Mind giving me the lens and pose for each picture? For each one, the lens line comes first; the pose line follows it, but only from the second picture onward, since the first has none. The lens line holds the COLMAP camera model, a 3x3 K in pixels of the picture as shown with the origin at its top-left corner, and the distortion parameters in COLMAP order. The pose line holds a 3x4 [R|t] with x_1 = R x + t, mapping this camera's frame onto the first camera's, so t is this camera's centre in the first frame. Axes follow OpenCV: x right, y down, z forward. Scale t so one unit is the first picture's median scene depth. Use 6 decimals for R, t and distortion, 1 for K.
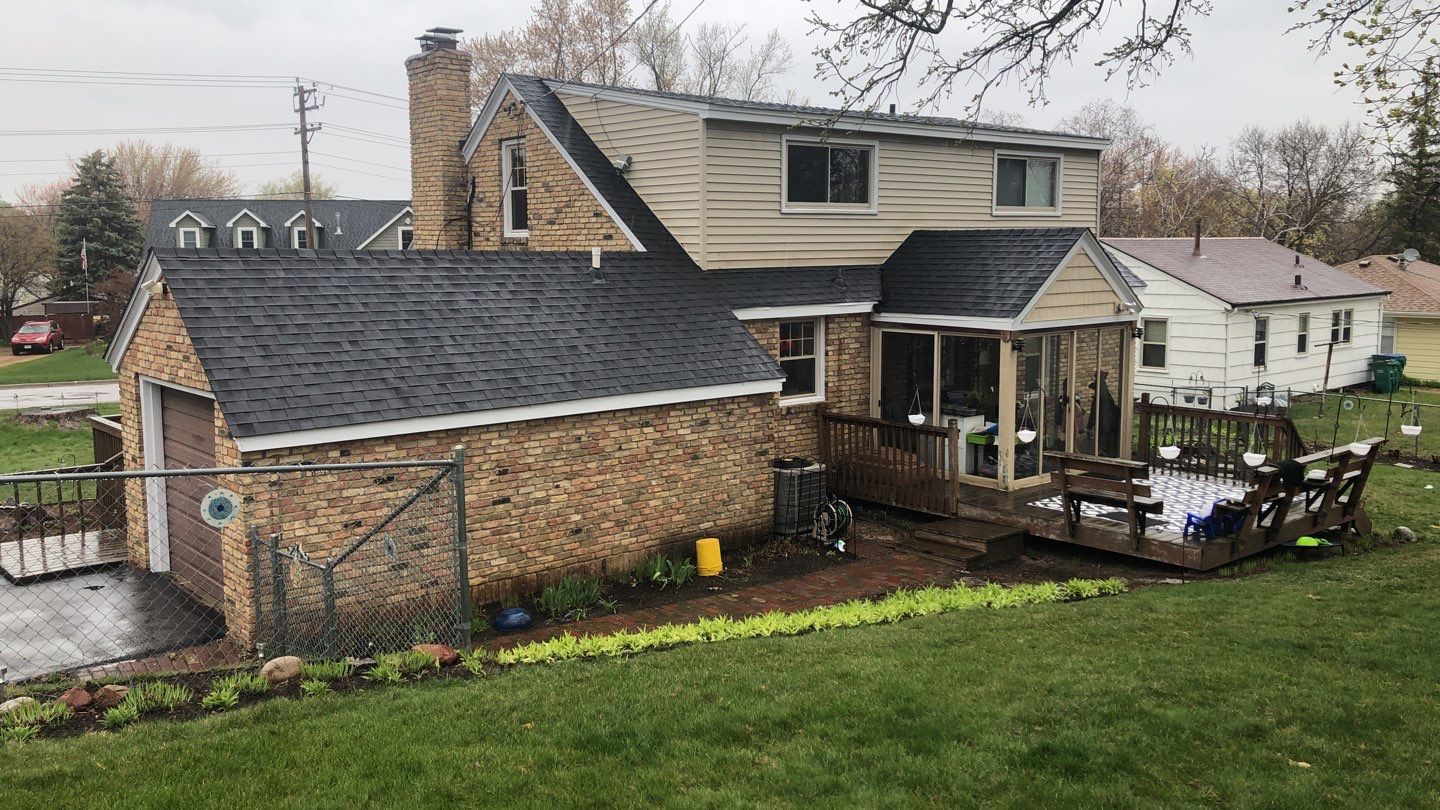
lens RADIAL K [[1196.6, 0, 725.2], [0, 1196.6, 401.0], [0, 0, 1]] dist [-0.005677, -0.007397]
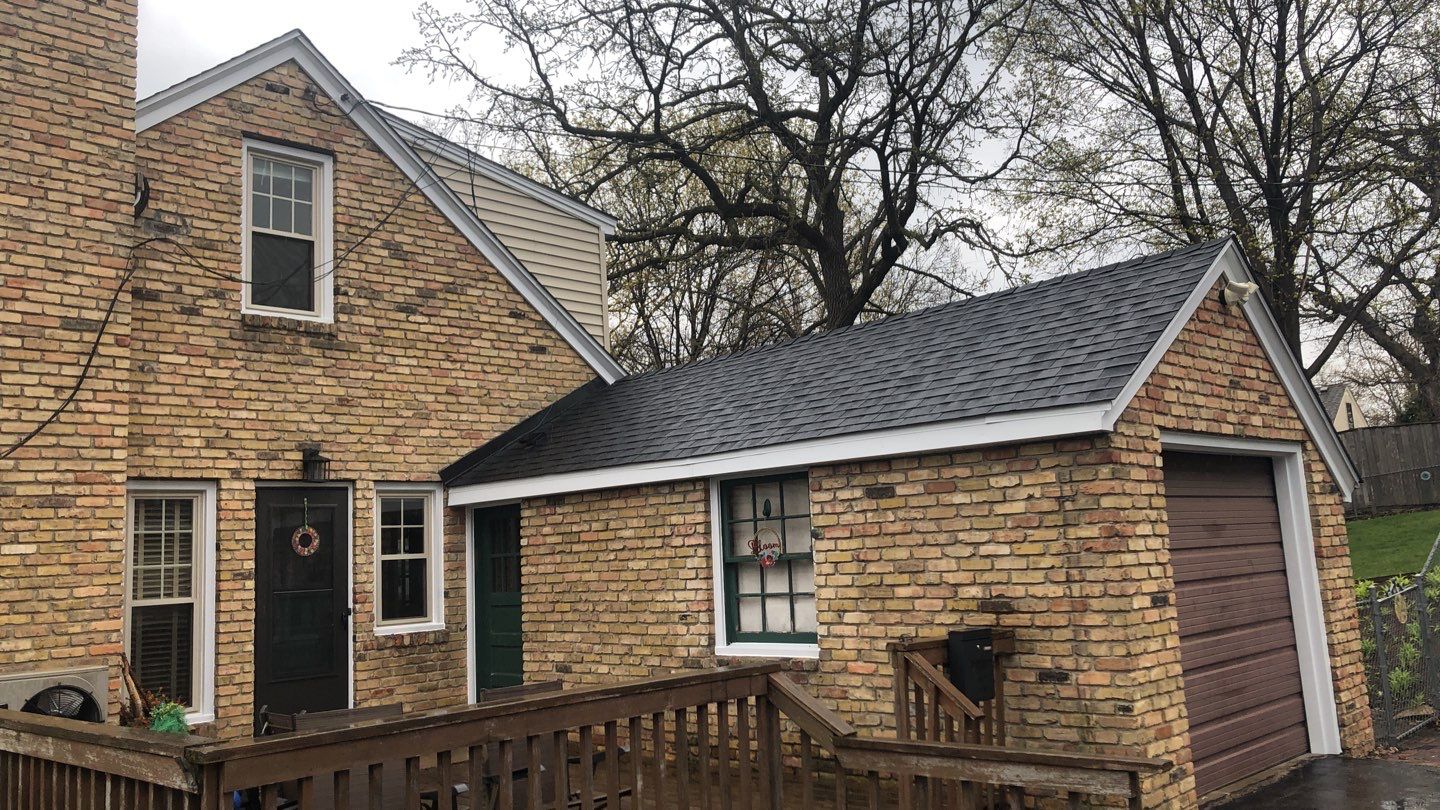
lens RADIAL K [[1196.6, 0, 717.8], [0, 1196.6, 402.8], [0, 0, 1]] dist [-0.005677, -0.007397]
pose [[-0.085053, 0.141306, 0.986306, -0.702948], [0.175219, 0.976587, -0.124804, -0.001248], [-0.980849, 0.162204, -0.107821, 0.869076]]
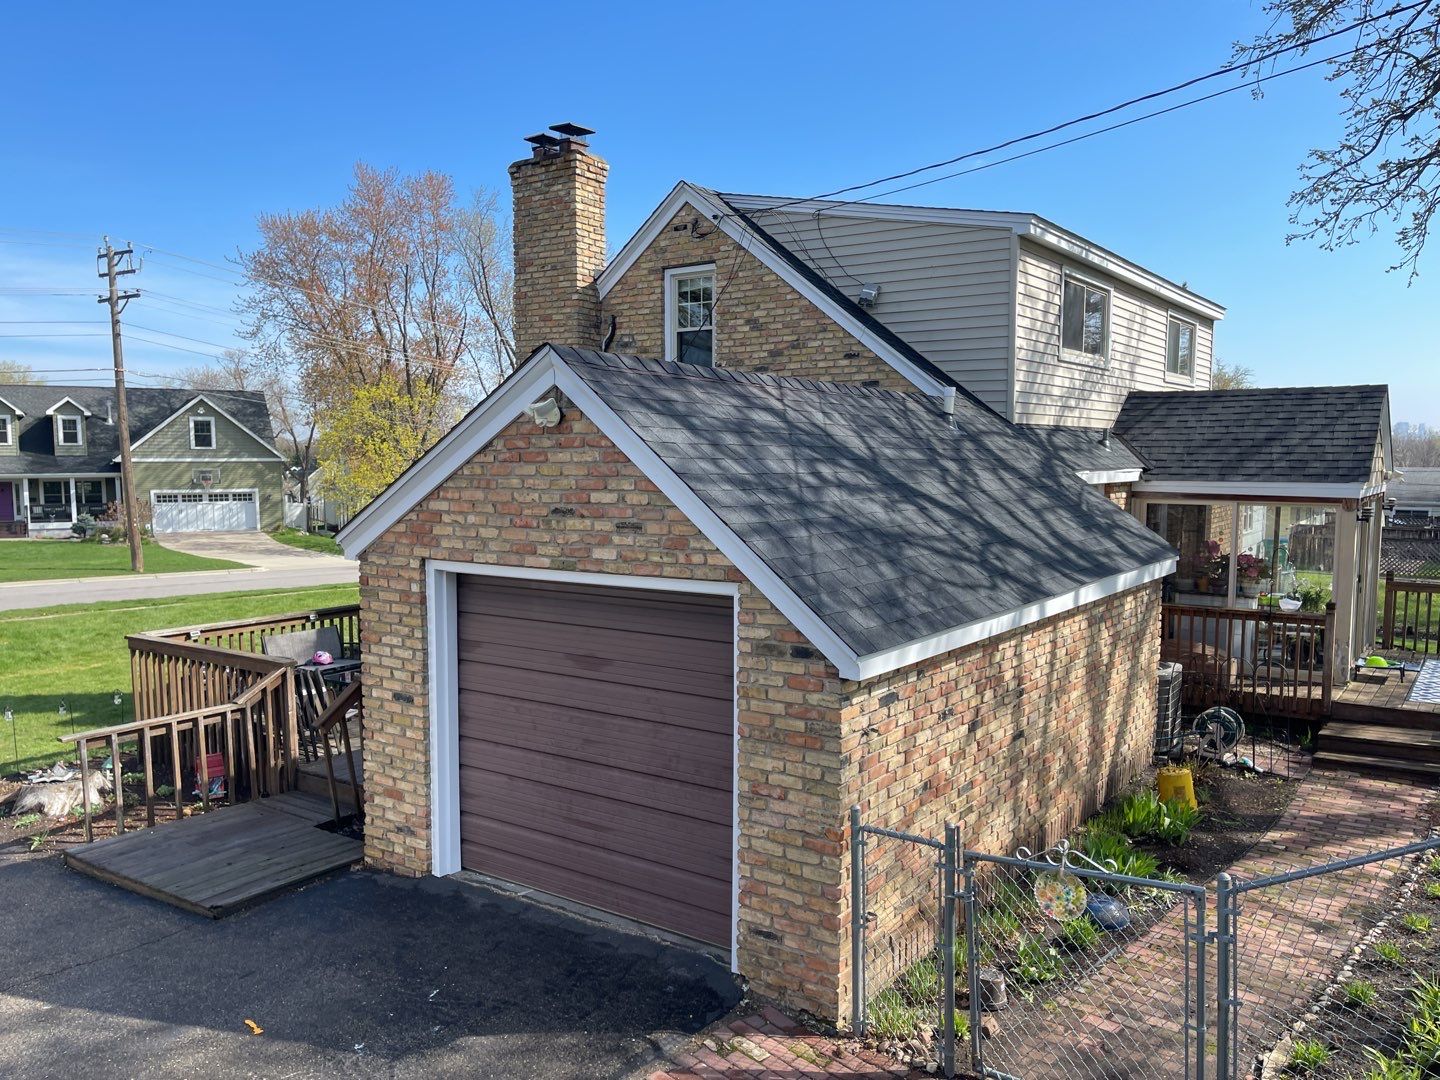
lens RADIAL K [[1136.4, 0, 712.4], [0, 1136.4, 550.2], [0, 0, 1]] dist [0.042109, -0.003540]
pose [[0.973170, -0.015391, 0.229574, -0.331900], [0.025364, 0.998855, -0.040551, -0.000033], [-0.228687, 0.045286, 0.972446, 0.266658]]
